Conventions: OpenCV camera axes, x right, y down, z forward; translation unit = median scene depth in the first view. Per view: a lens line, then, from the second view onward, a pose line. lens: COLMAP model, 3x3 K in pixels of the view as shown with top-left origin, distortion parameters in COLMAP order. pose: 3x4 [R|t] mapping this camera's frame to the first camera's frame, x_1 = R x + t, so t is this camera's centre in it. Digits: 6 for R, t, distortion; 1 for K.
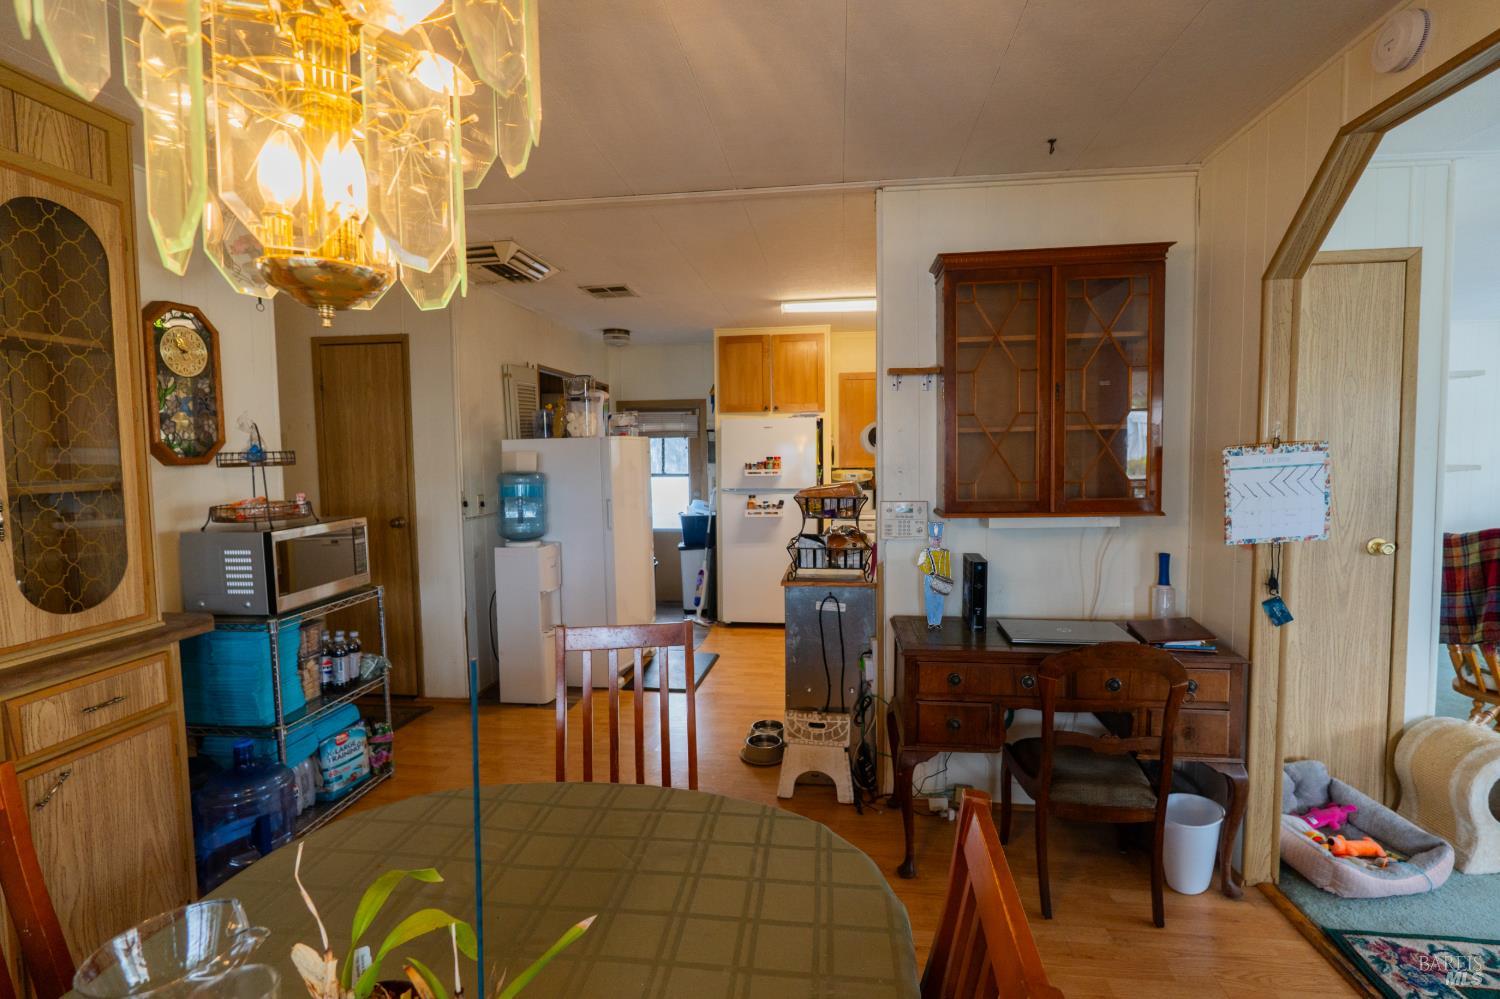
lens RADIAL K [[682.7, 0, 750.4], [0, 682.7, 494.2], [0, 0, 1]] dist [-0.007450, 0.000984]
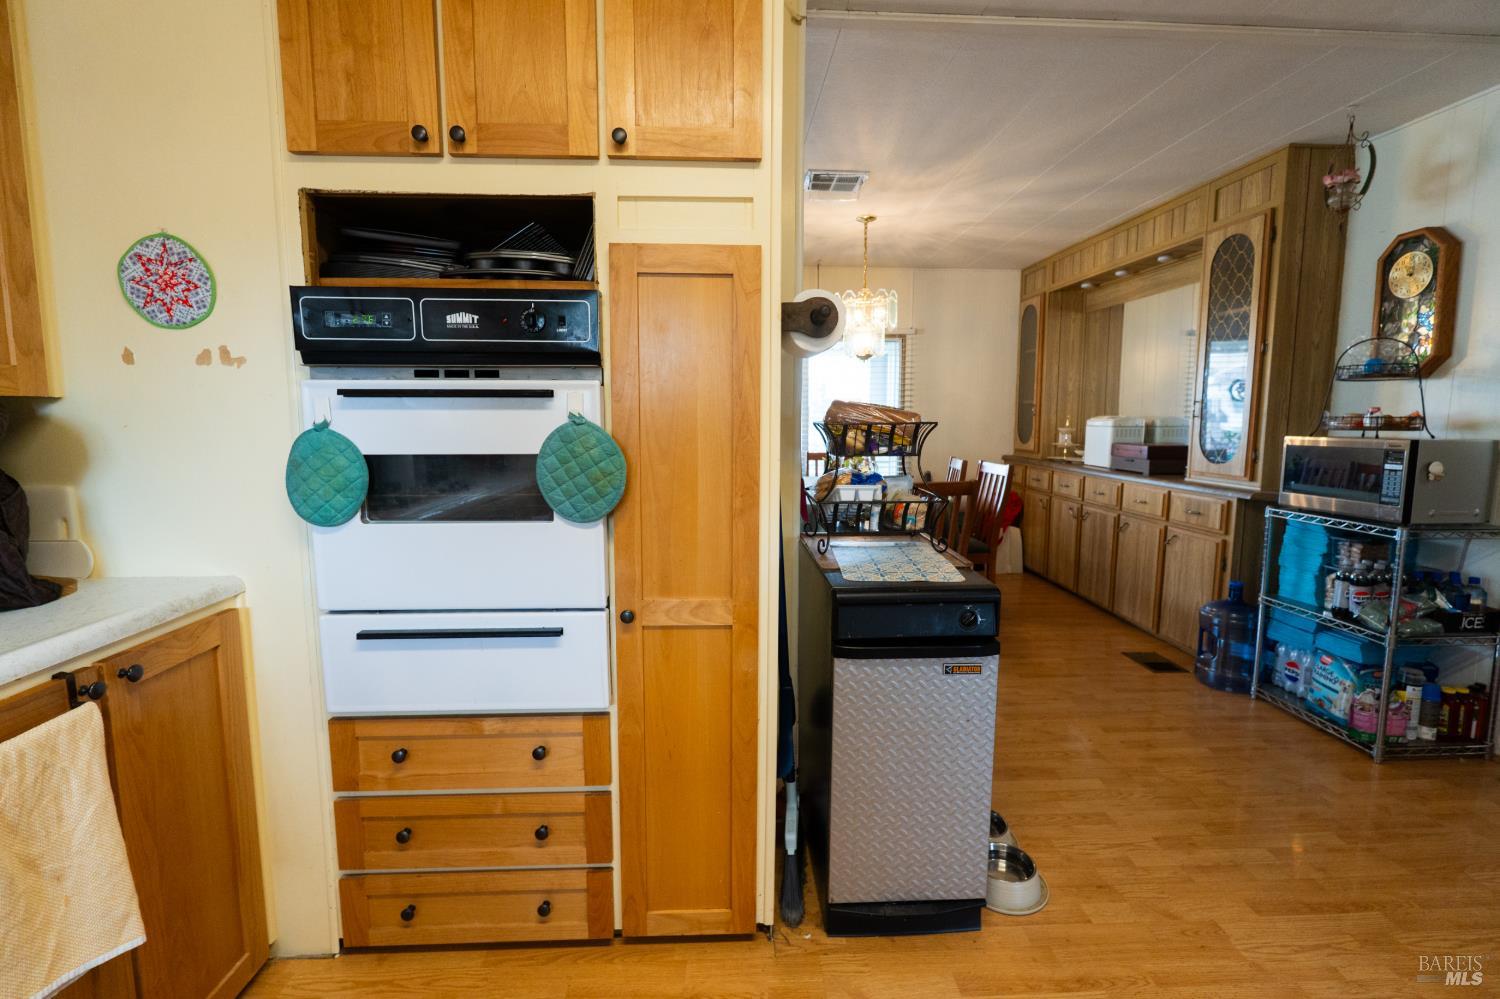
lens RADIAL K [[682.7, 0, 755.1], [0, 682.7, 493.3], [0, 0, 1]] dist [-0.007450, 0.000984]
pose [[-0.984427, 0.032595, -0.172746, 0.409618], [0.000406, 0.983080, 0.183178, -0.062621], [0.175794, 0.180255, -0.967783, 1.930468]]
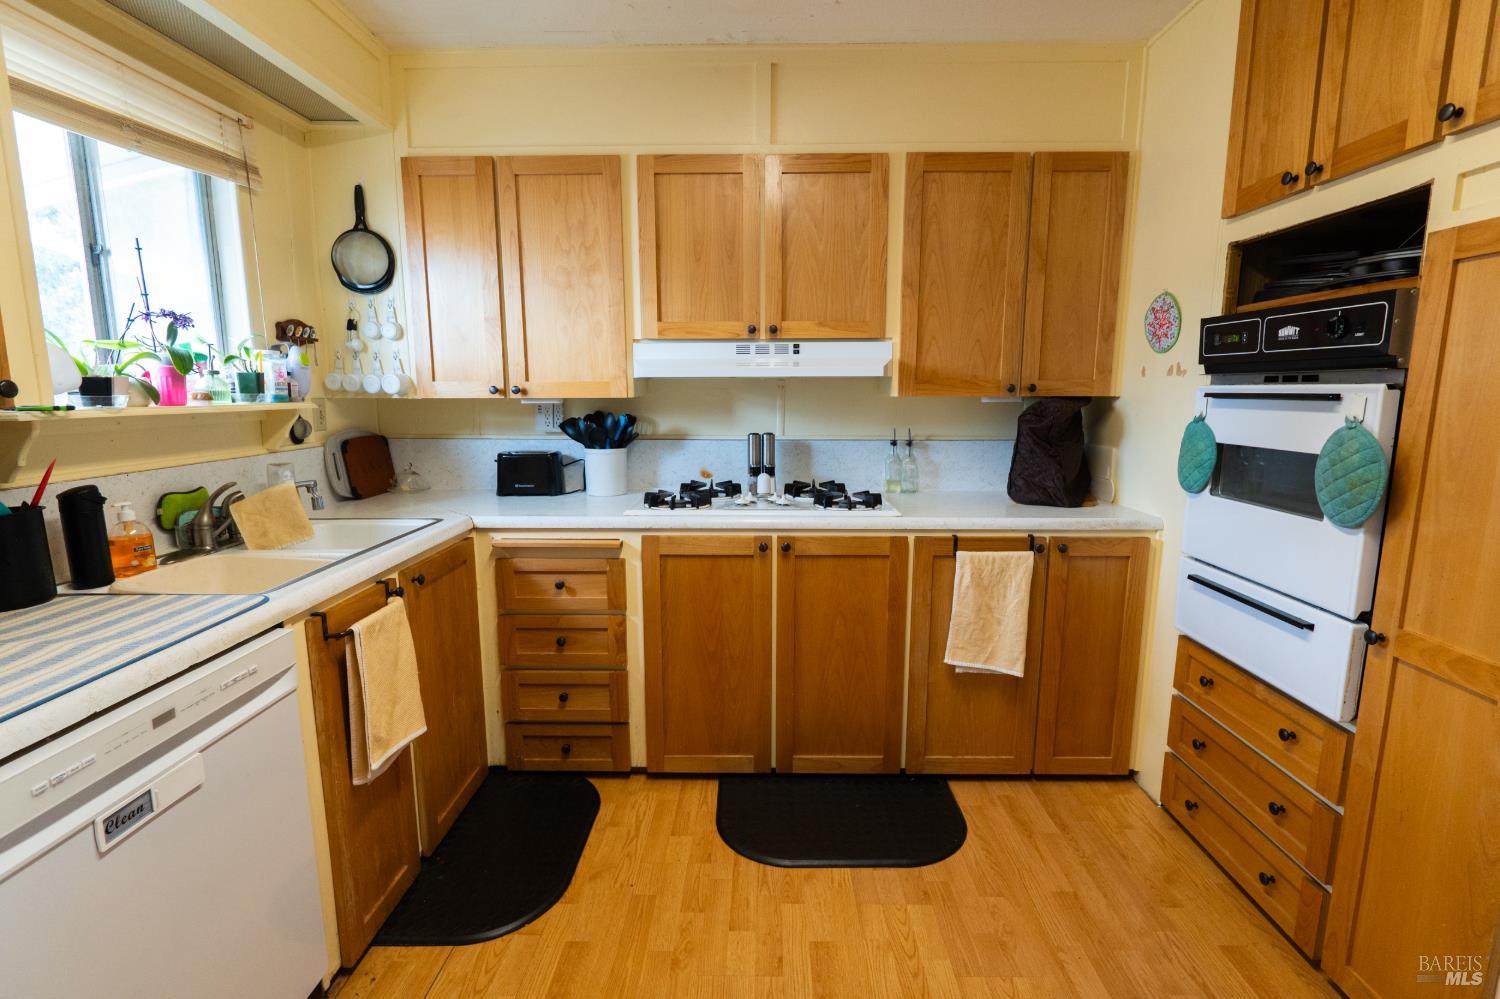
lens RADIAL K [[682.7, 0, 753.8], [0, 682.7, 492.7], [0, 0, 1]] dist [-0.007450, 0.000984]
pose [[-0.117557, -0.134980, 0.983850, -0.044892], [0.058323, 0.988071, 0.142528, -0.071678], [-0.991352, 0.074136, -0.108283, 1.902522]]
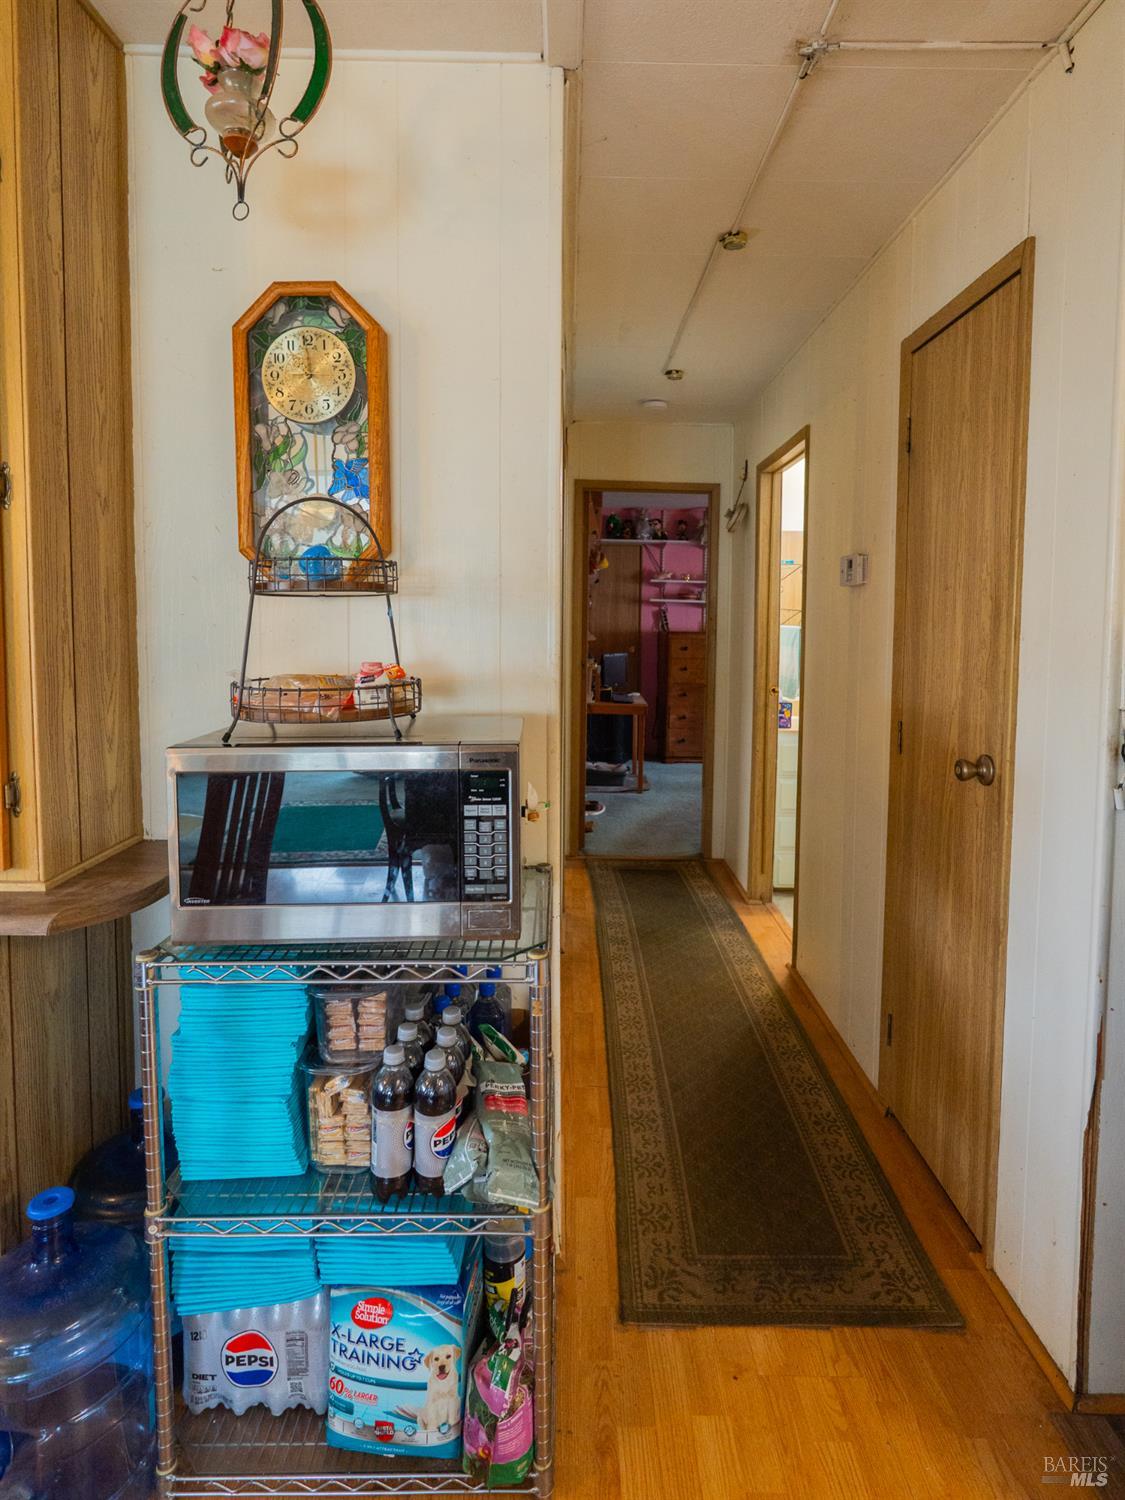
lens RADIAL K [[808.3, 0, 574.2], [0, 808.3, 663.5], [0, 0, 1]] dist [-0.004820, -0.000209]
pose [[0.128174, 0.070139, -0.989268, -0.181314], [-0.072537, 0.995487, 0.061182, -0.042170], [0.989095, 0.063917, 0.132683, 1.127733]]
